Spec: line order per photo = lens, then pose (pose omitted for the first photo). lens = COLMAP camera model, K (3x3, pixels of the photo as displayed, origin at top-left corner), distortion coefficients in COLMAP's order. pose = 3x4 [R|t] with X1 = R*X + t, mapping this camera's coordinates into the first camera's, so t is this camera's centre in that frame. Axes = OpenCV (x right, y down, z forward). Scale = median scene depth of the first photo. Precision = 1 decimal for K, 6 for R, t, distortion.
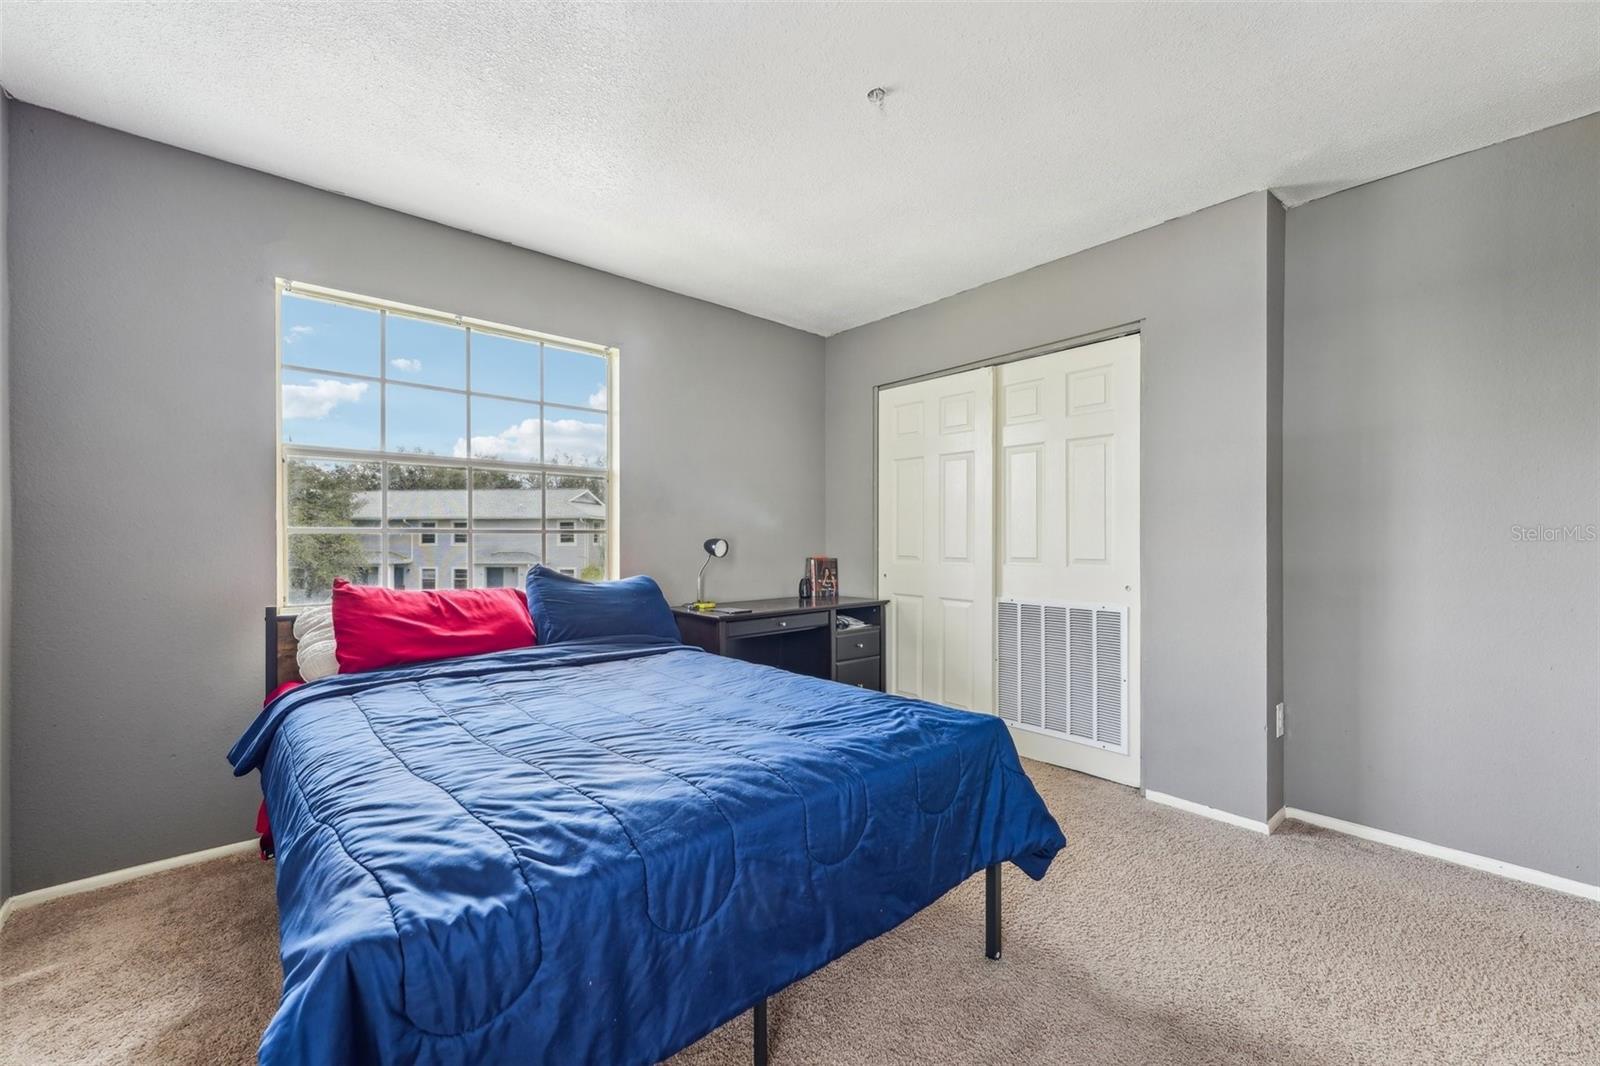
lens RADIAL K [[640.9, 0, 793.3], [0, 640.9, 526.5], [0, 0, 1]] dist [0.015260, -0.006200]
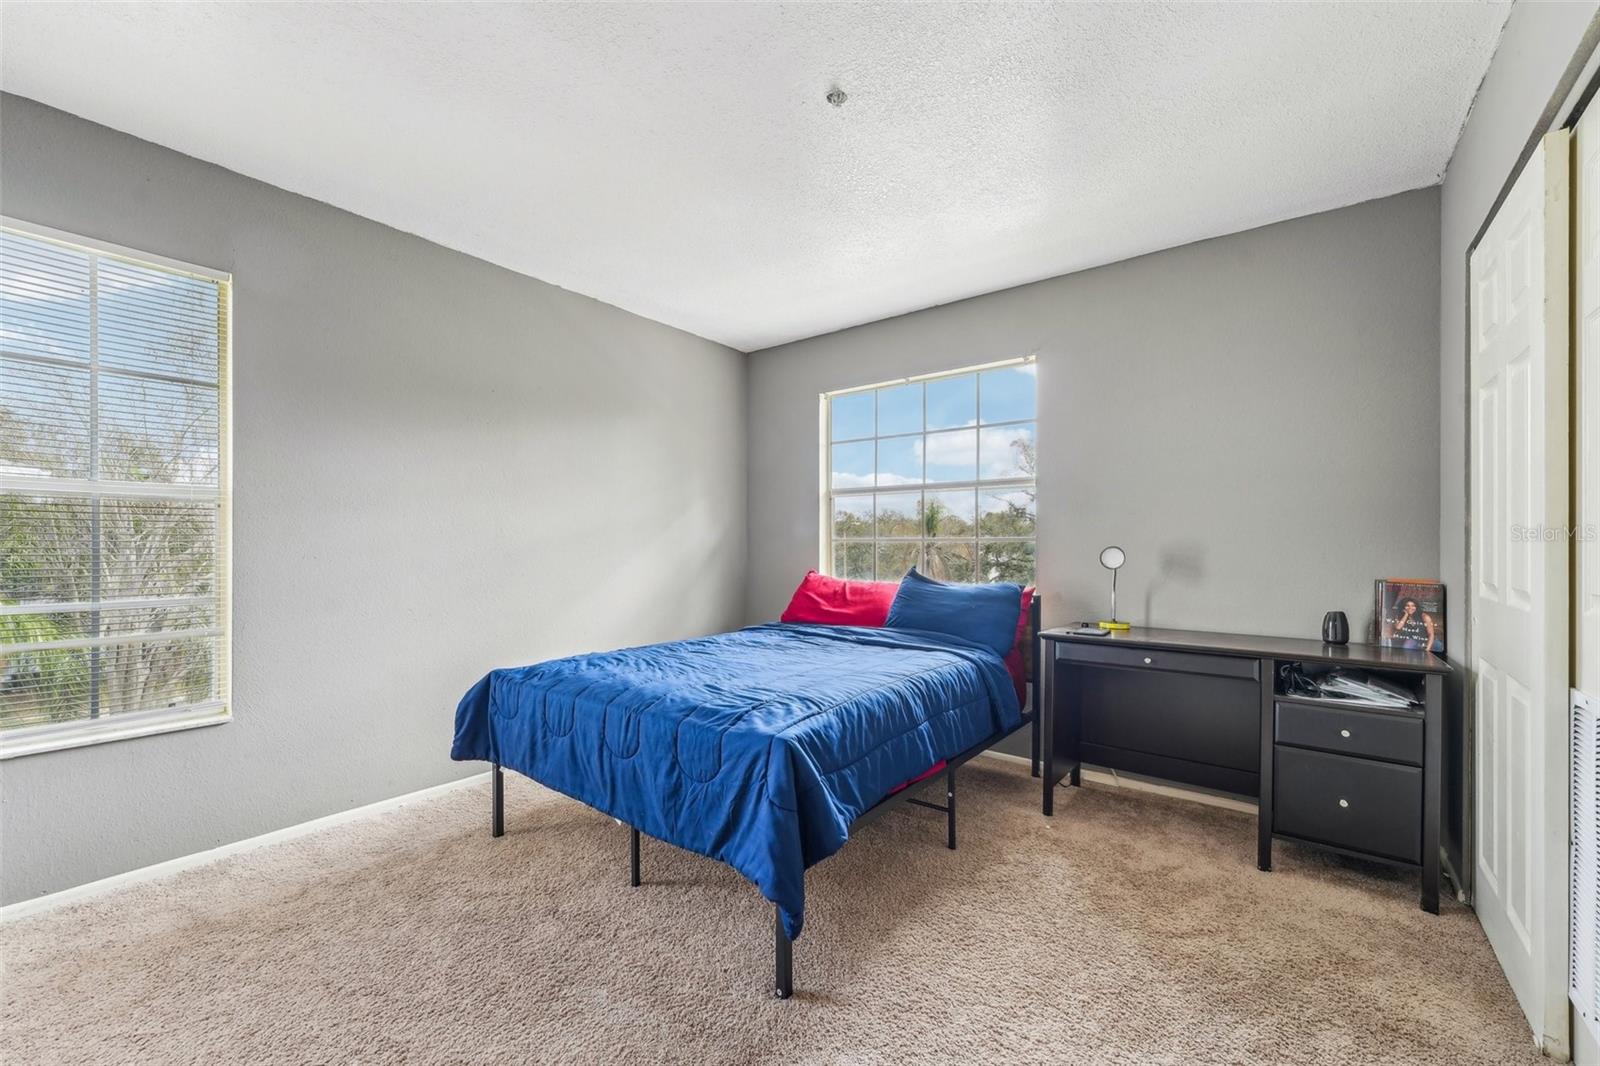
lens RADIAL K [[640.9, 0, 793.3], [0, 640.9, 526.5], [0, 0, 1]] dist [0.015260, -0.006200]
pose [[0.176754, -0.026562, -0.983897, 0.540446], [0.010036, 0.999632, -0.025184, 0.009991], [0.984204, -0.005423, 0.176956, 0.382778]]
